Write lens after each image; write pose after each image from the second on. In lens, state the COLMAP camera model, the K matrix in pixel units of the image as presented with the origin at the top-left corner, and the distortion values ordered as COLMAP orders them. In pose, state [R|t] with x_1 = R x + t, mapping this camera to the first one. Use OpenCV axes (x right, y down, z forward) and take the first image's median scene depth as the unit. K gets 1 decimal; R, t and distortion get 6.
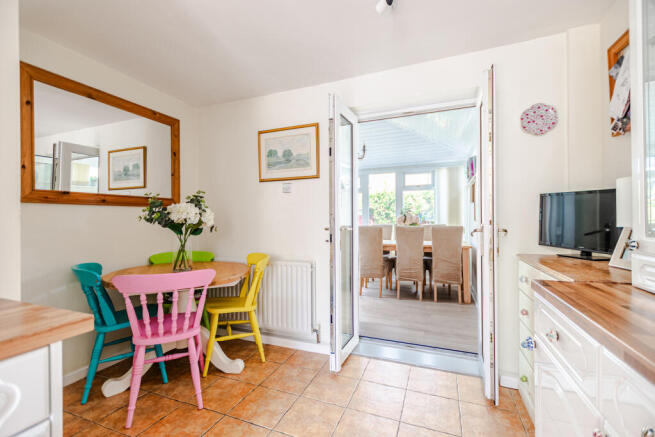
lens RADIAL K [[285.4, 0, 328.2], [0, 285.4, 218.1], [0, 0, 1]] dist [0.015073, -0.000204]
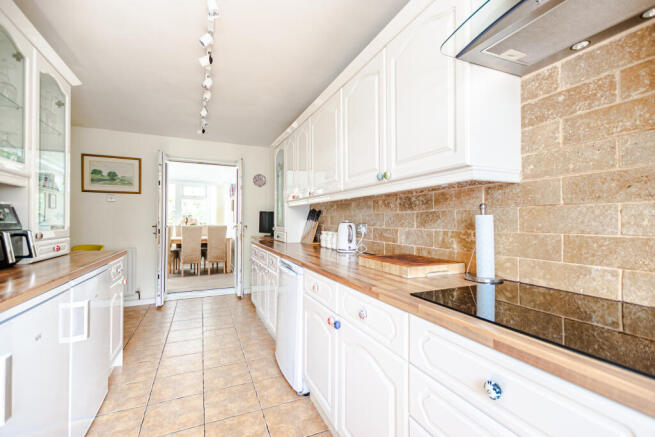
lens RADIAL K [[285.4, 0, 325.6], [0, 285.4, 218.3], [0, 0, 1]] dist [0.015073, -0.000204]
pose [[0.706192, 0.015470, 0.707852, -0.262950], [-0.009620, 0.999879, -0.012255, 0.001314], [-0.707955, 0.001845, 0.706255, -0.502221]]
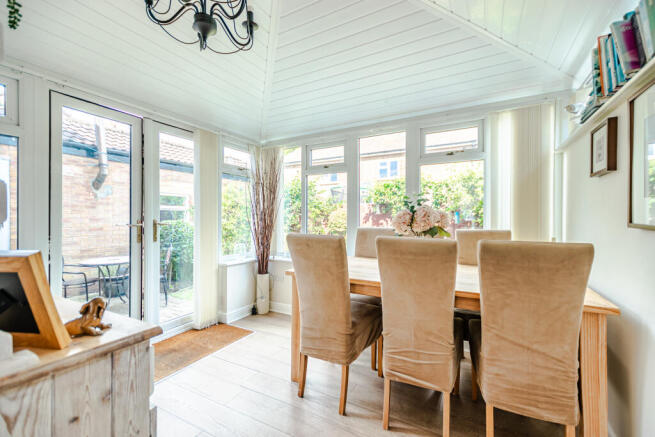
lens RADIAL K [[285.4, 0, 325.5], [0, 285.4, 217.6], [0, 0, 1]] dist [0.015073, -0.000204]
pose [[0.991128, 0.012567, -0.132314, 0.215342], [-0.011610, 0.999901, 0.008001, 0.000577], [0.132402, -0.006394, 0.991176, 0.612418]]
